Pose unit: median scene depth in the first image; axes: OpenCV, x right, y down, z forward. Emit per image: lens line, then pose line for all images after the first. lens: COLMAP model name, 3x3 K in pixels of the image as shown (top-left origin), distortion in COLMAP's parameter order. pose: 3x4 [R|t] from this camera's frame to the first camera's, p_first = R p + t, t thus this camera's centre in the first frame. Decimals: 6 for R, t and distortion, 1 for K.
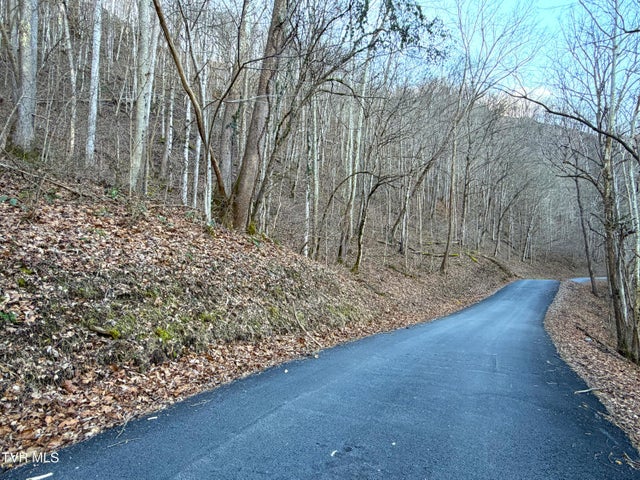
lens RADIAL K [[354.5, 0, 319.8], [0, 354.5, 239.0], [0, 0, 1]] dist [-0.008853, 0.003069]
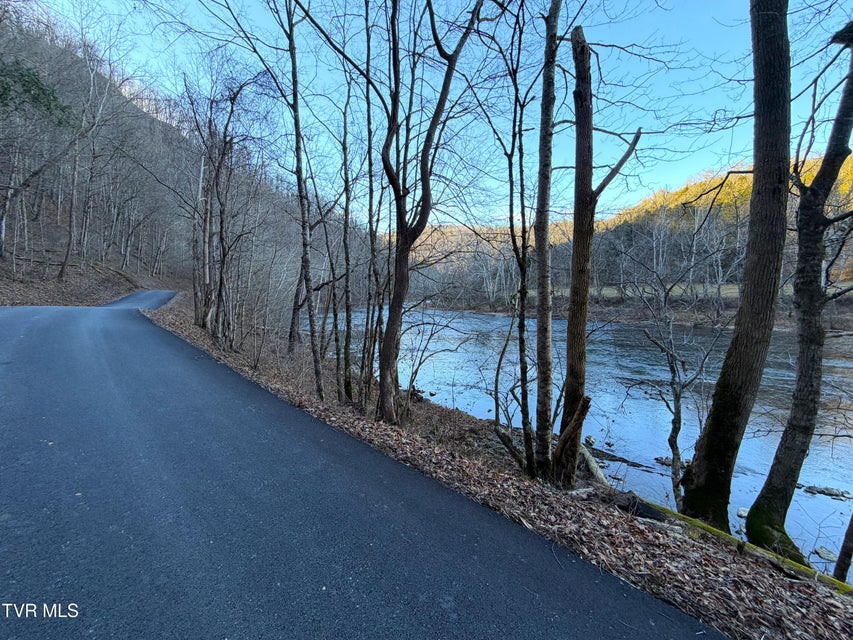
lens RADIAL K [[341.4, 0, 423.2], [0, 341.4, 319.3], [0, 0, 1]] dist [0.001021, -0.000042]
pose [[0.389852, -0.052707, 0.919368, -0.155644], [-0.112130, 0.988215, 0.104202, -0.016503], [-0.914025, -0.143712, 0.379347, -0.351540]]
